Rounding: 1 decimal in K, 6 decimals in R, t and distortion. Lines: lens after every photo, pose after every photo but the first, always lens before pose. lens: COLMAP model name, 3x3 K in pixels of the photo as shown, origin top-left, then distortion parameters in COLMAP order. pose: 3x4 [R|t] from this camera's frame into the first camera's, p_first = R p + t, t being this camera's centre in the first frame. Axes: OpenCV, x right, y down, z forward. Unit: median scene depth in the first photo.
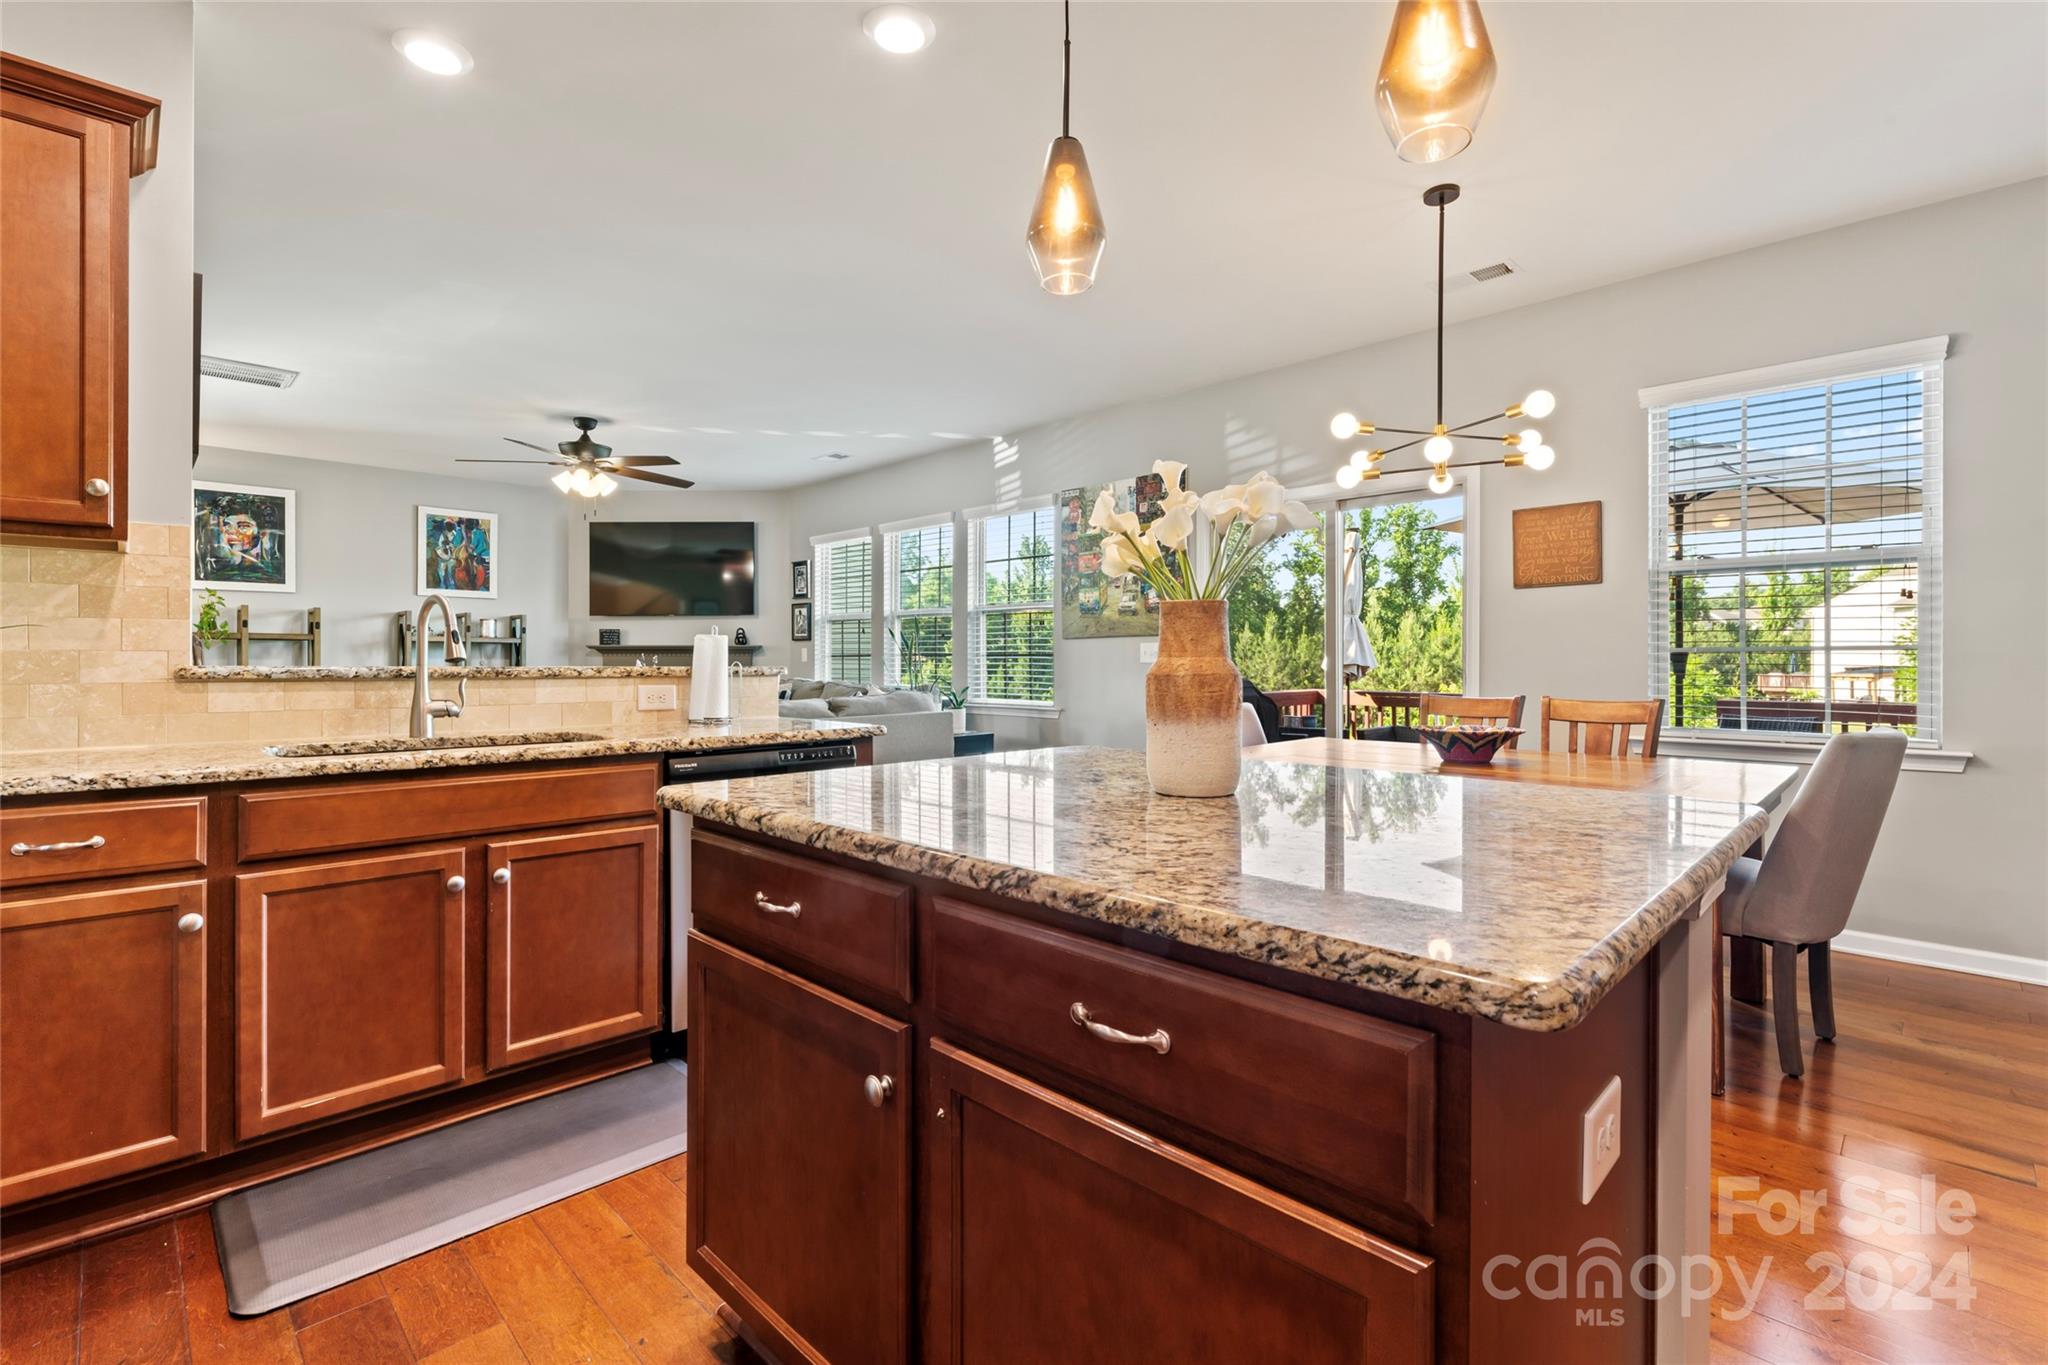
lens RADIAL K [[920.2, 0, 1032.7], [0, 920.2, 669.6], [0, 0, 1]] dist [-0.003968, 0.000077]
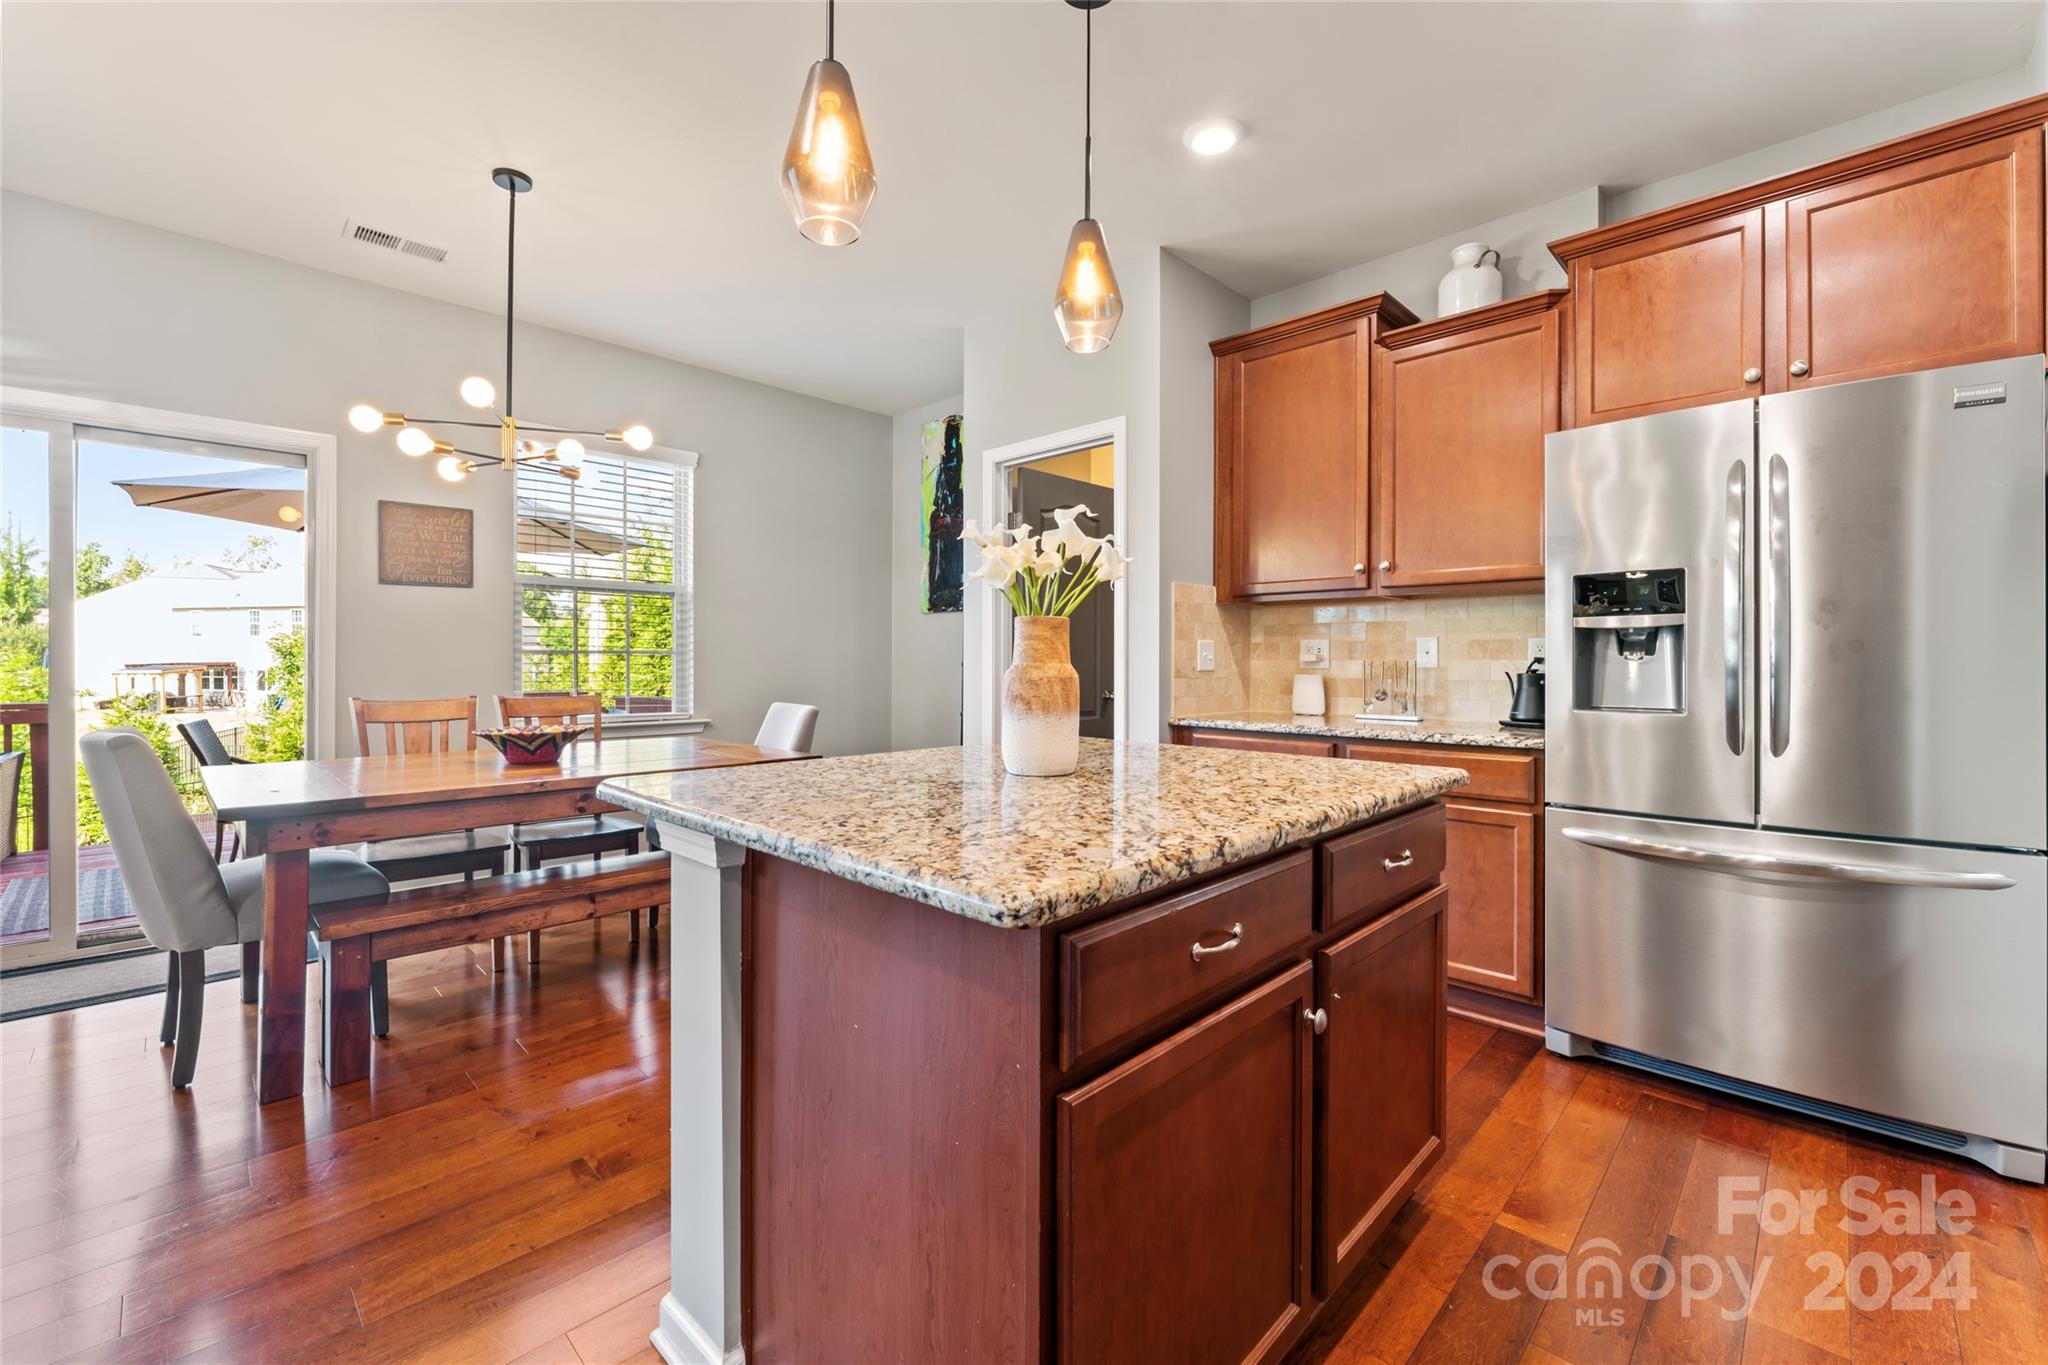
lens RADIAL K [[828.6, 0, 1011.3], [0, 828.6, 669.8], [0, 0, 1]] dist [-0.009179, -0.000134]
pose [[0.000634, -0.008392, 0.999965, -0.187267], [0.004499, 0.999955, 0.008389, -0.002524], [-0.999990, 0.004494, 0.000671, 0.209226]]
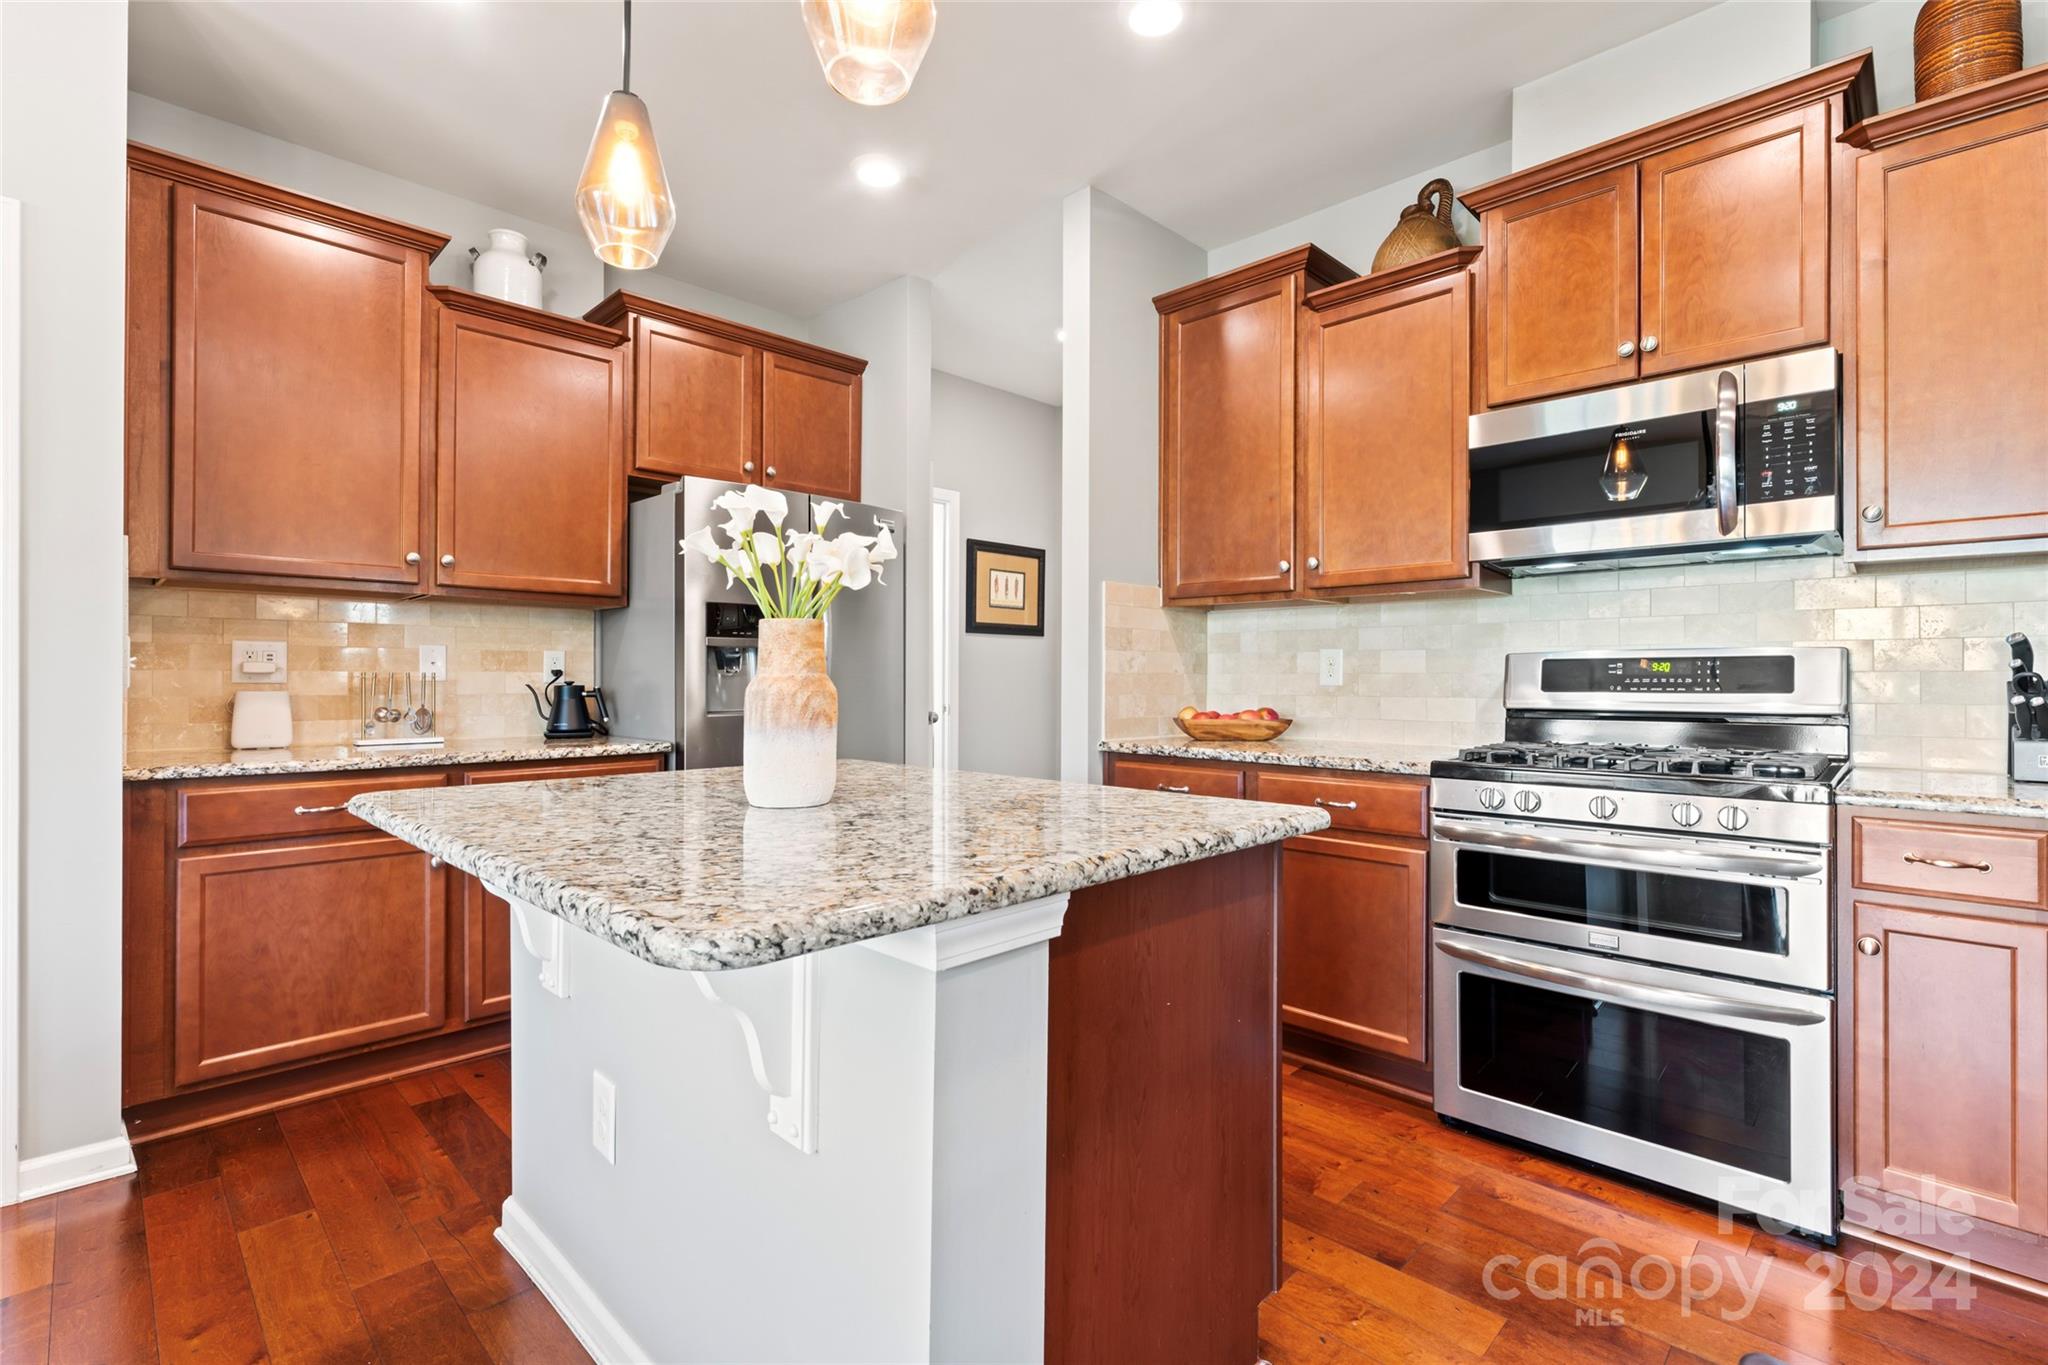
lens RADIAL K [[920.2, 0, 1017.5], [0, 920.2, 678.7], [0, 0, 1]] dist [-0.003968, 0.000077]
pose [[-0.999875, -0.002328, 0.015624, -0.021759], [-0.002235, 0.999980, 0.005988, -0.002883], [-0.015638, 0.005952, -0.999860, 0.408426]]
